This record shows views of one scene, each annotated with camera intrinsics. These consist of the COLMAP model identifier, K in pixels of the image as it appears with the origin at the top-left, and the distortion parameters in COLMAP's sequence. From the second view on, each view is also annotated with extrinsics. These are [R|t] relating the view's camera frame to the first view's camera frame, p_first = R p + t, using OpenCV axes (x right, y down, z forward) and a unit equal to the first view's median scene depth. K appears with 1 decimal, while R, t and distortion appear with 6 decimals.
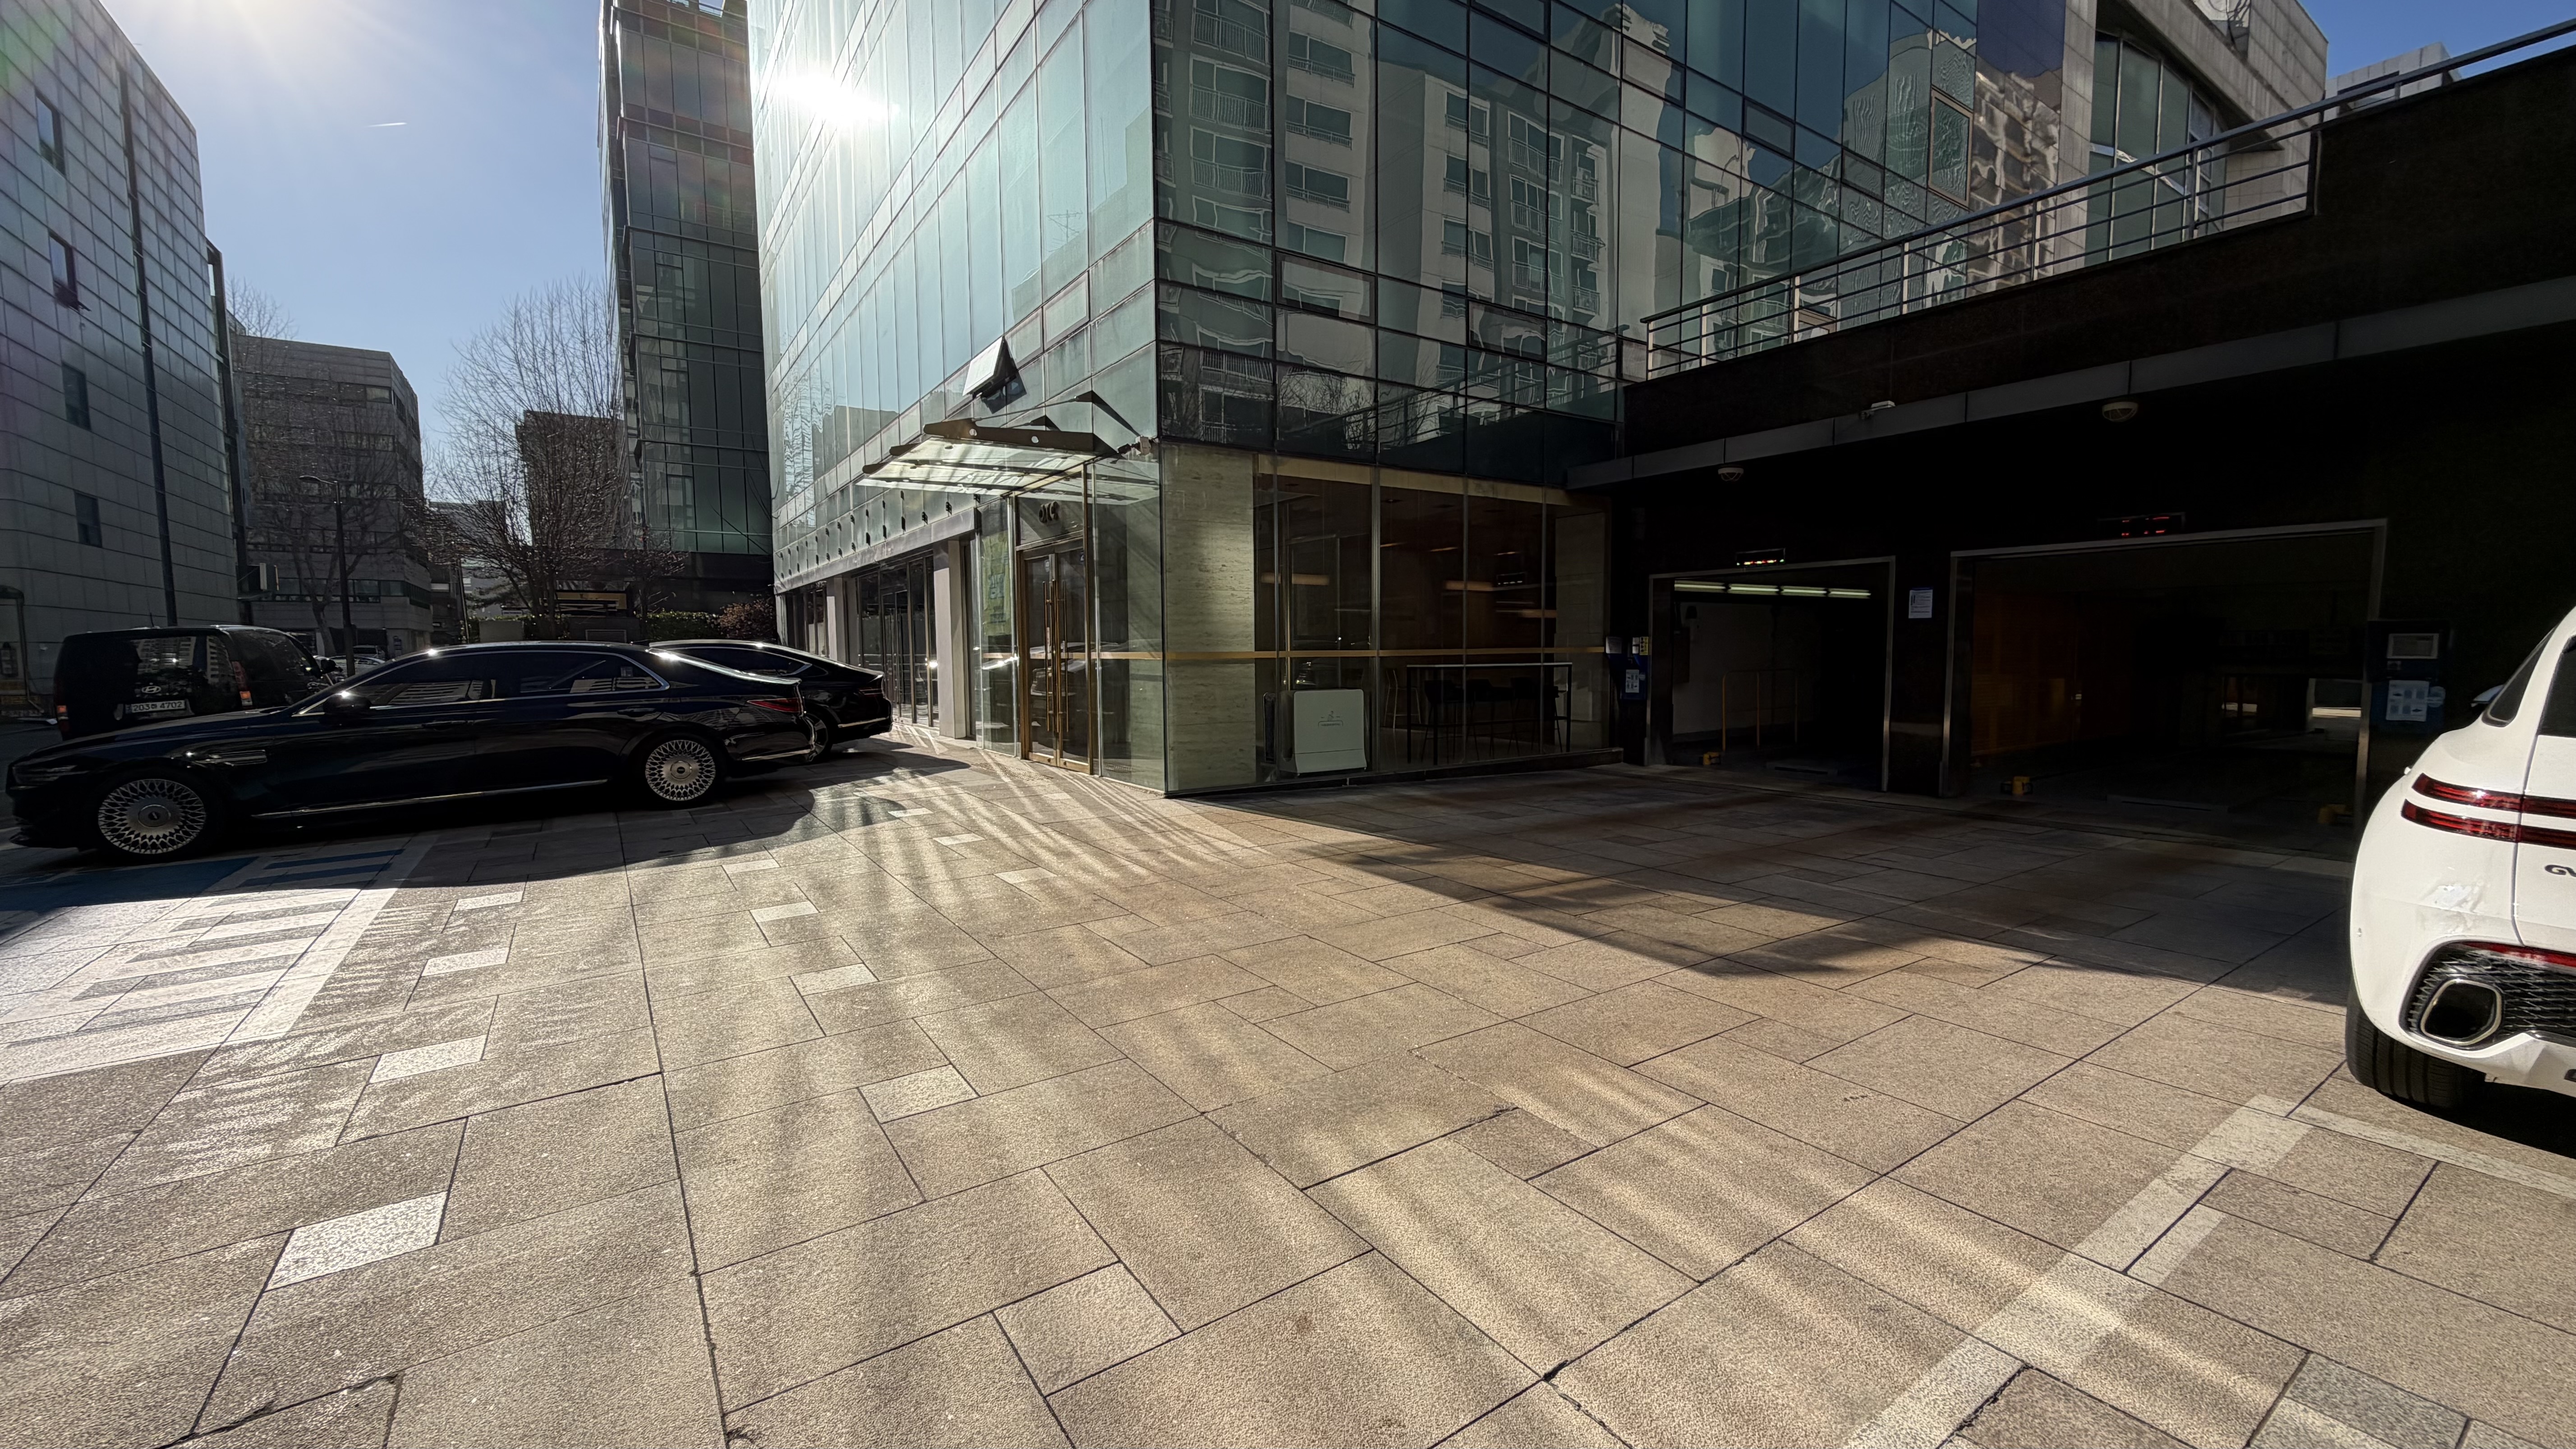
lens RADIAL K [[1023.5, 0, 1283.4], [0, 1023.5, 741.5], [0, 0, 1]] dist [-0.002286, -0.000278]
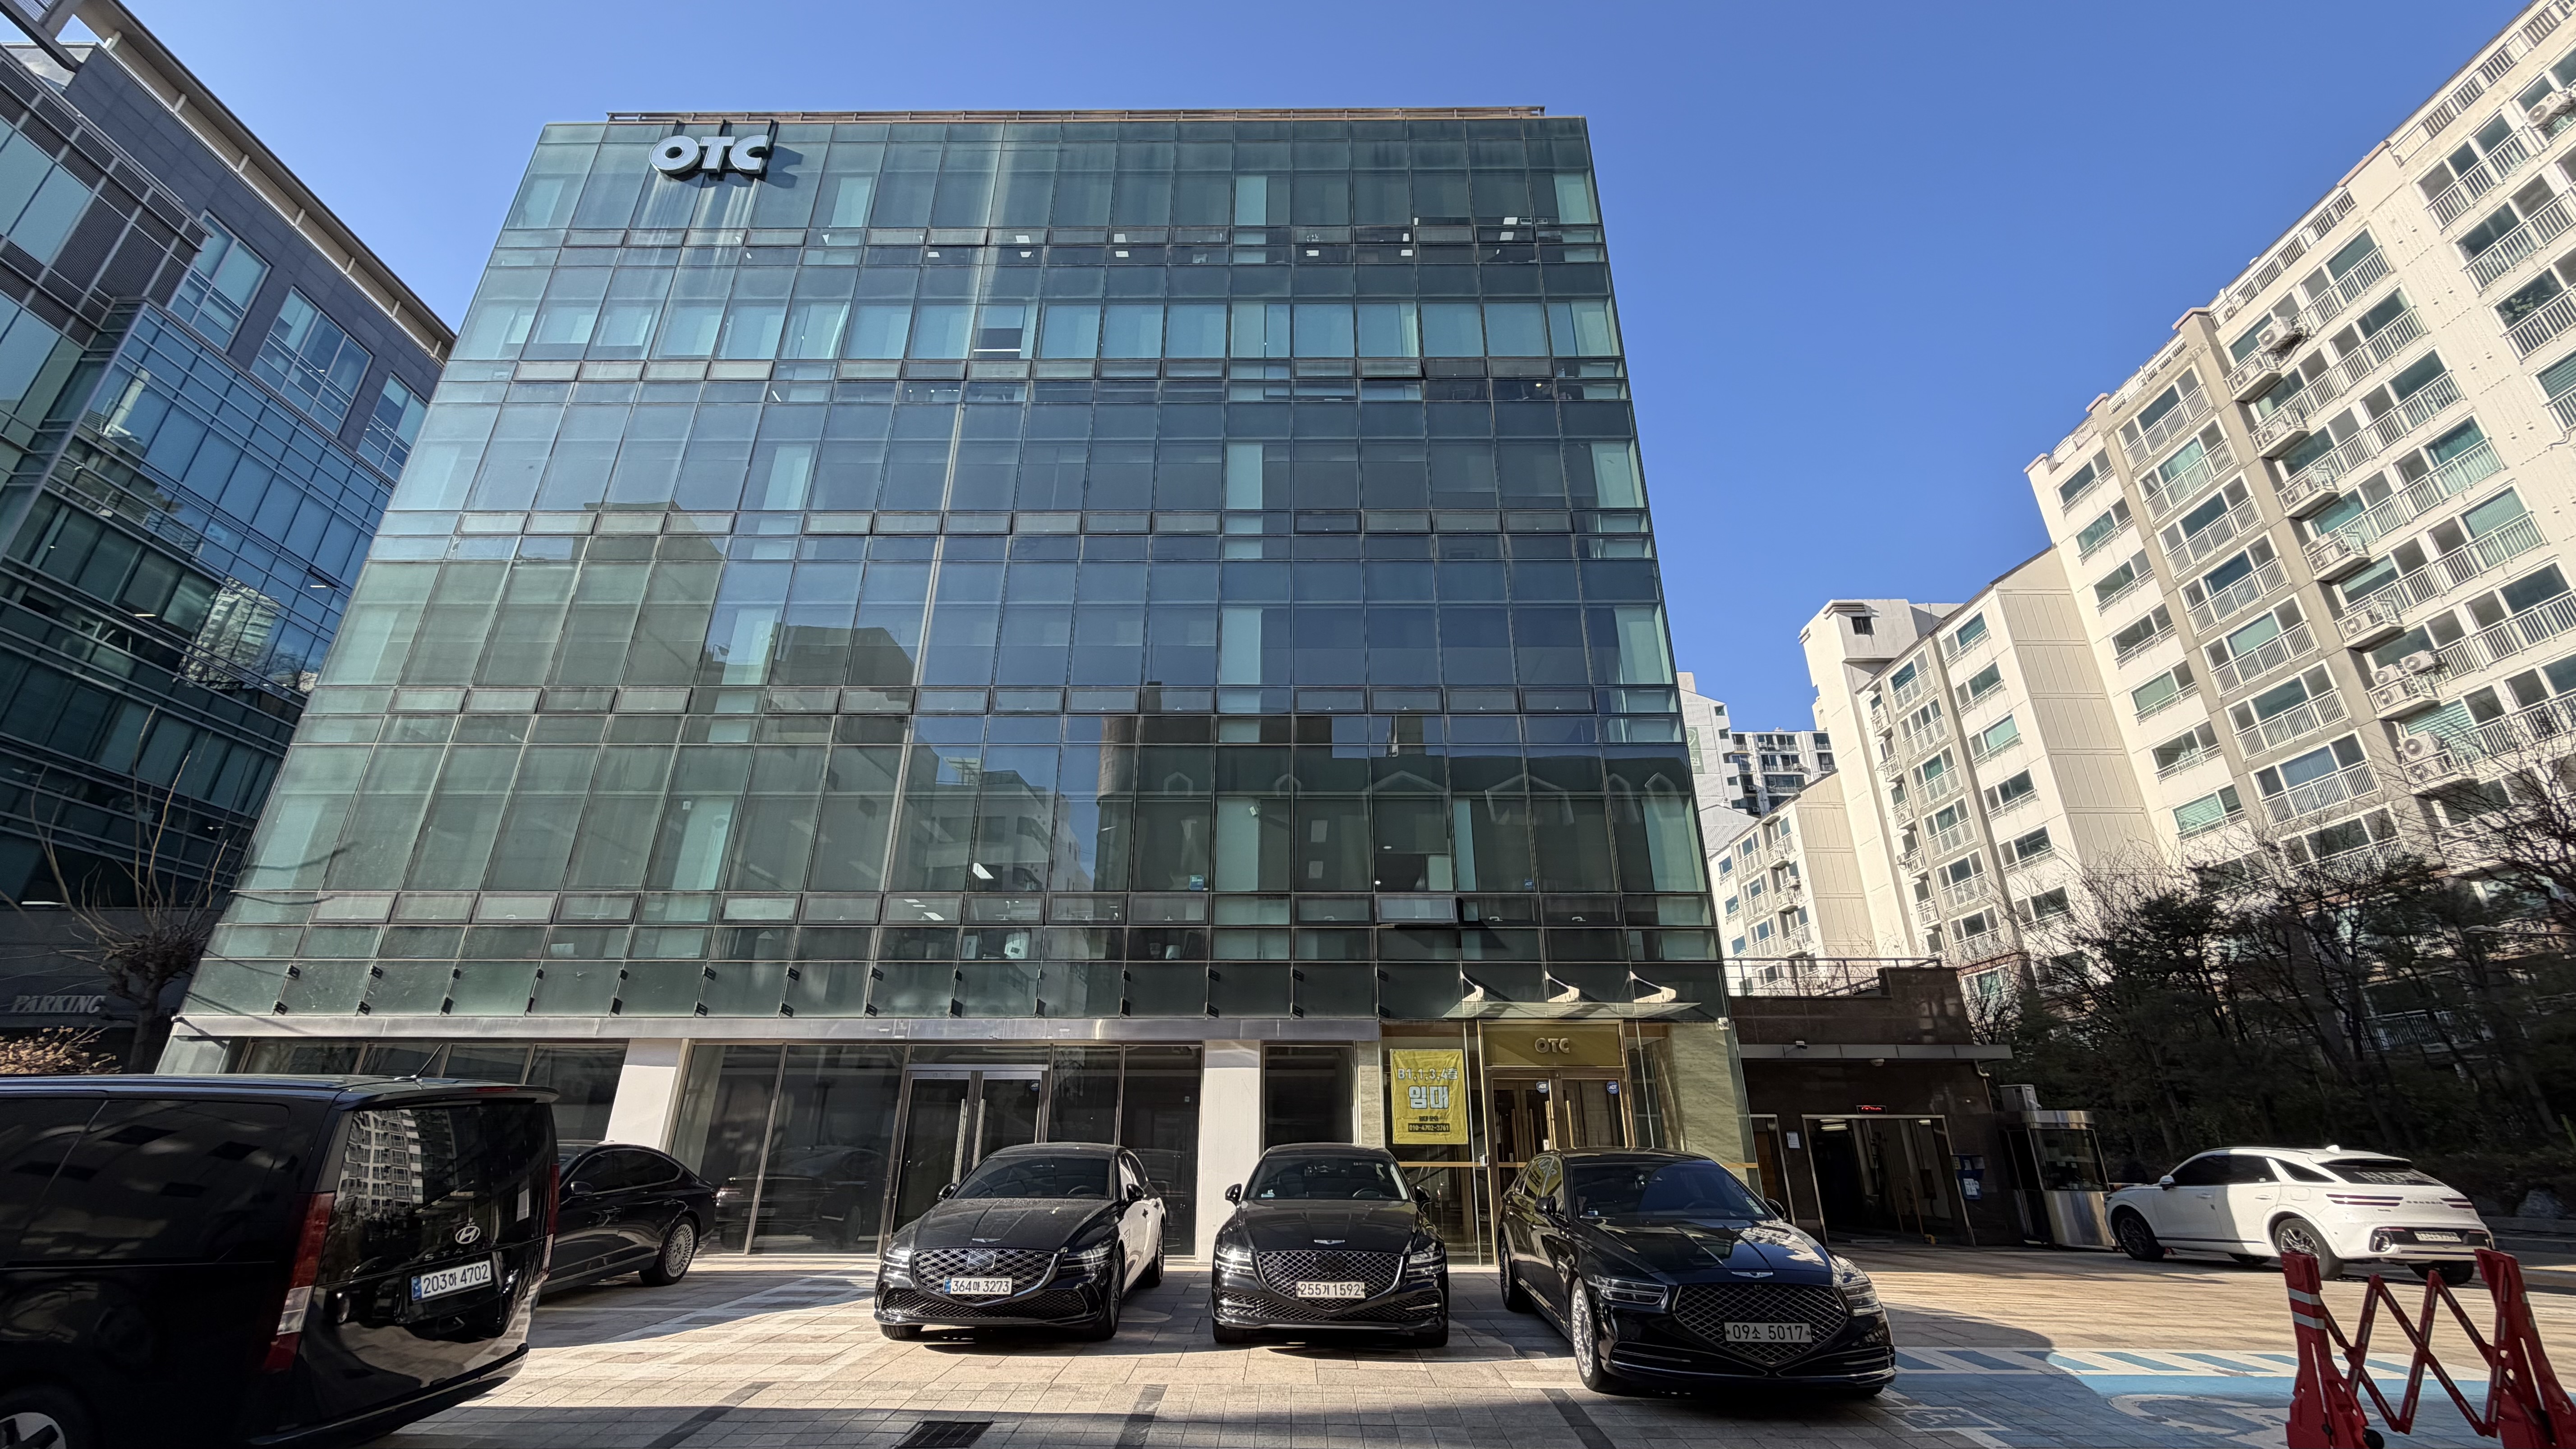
lens RADIAL K [[1023.5, 0, 1277.3], [0, 1023.5, 720.5], [0, 0, 1]] dist [-0.002286, -0.000278]
pose [[0.570691, 0.333404, 0.750436, -1.716027], [0.064082, 0.892998, -0.445475, -0.038729], [-0.818661, 0.302318, 0.488261, 0.577861]]
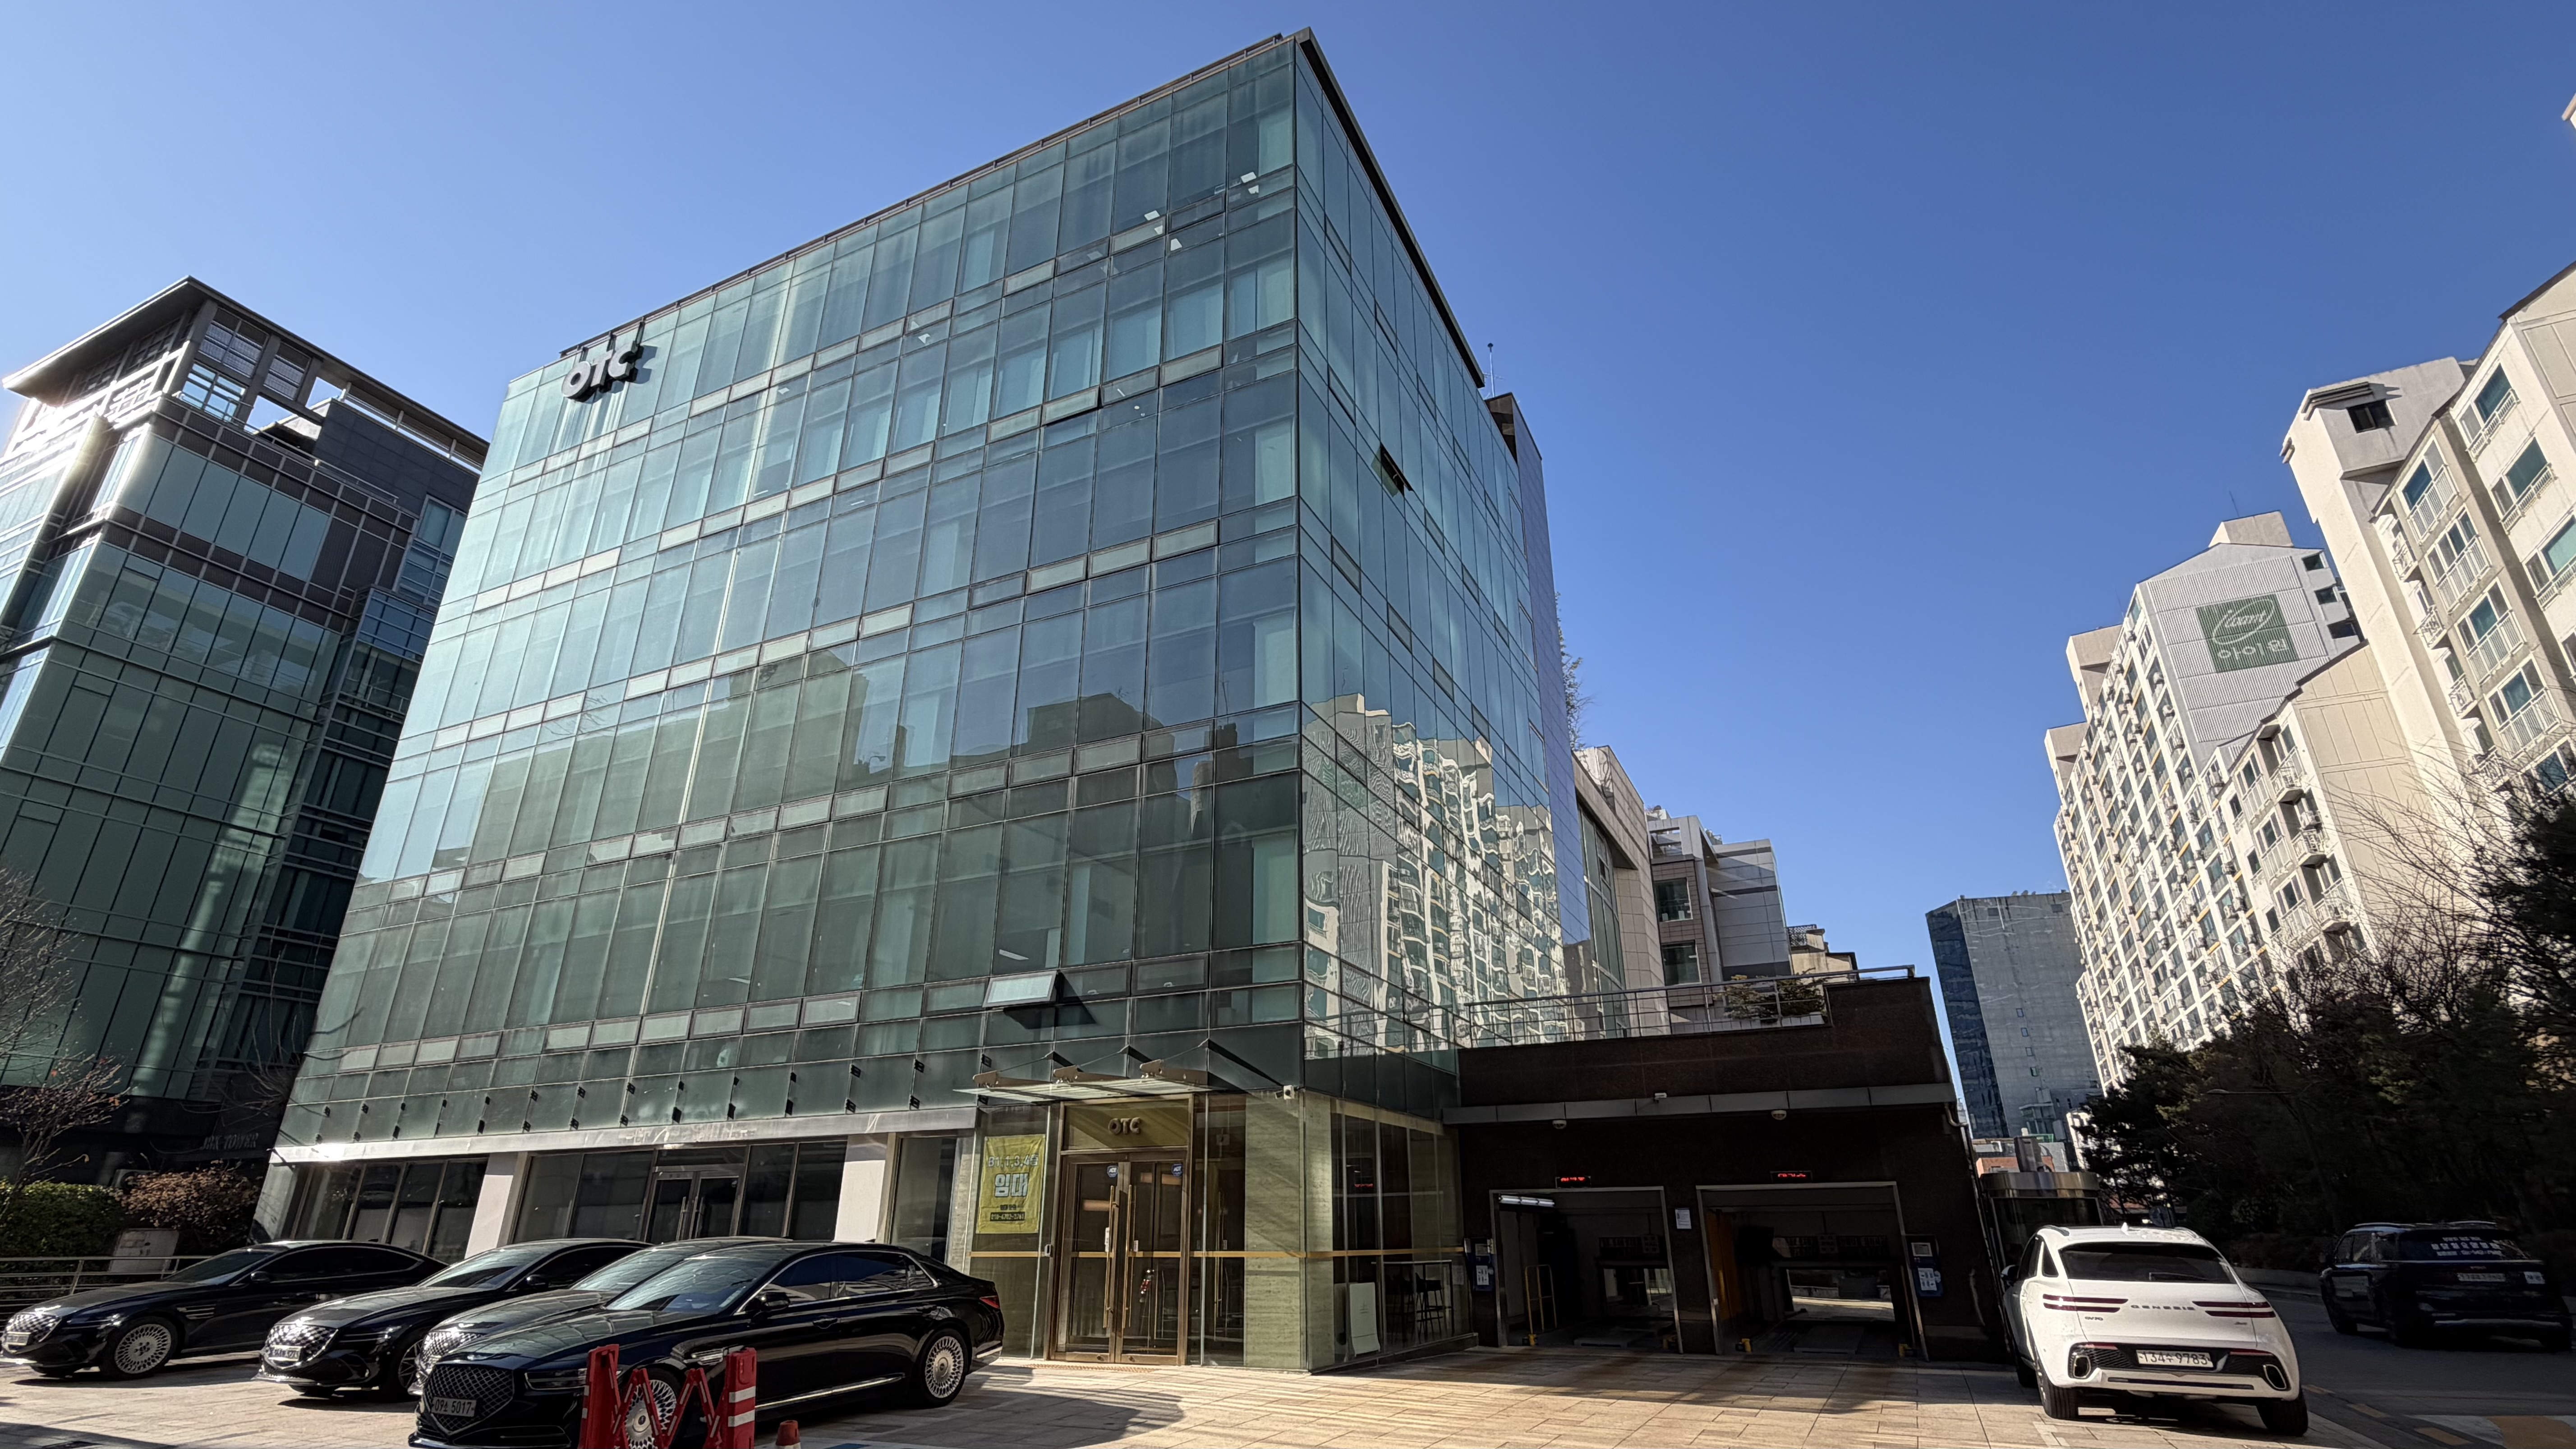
lens RADIAL K [[1214.3, 0, 1286.6], [0, 1214.3, 715.5], [0, 0, 1]] dist [-0.002432, -0.000055]
pose [[0.865486, 0.203694, 0.457648, -0.910611], [0.040854, 0.881848, -0.469761, 0.035721], [-0.499264, 0.425269, 0.754906, -0.440754]]
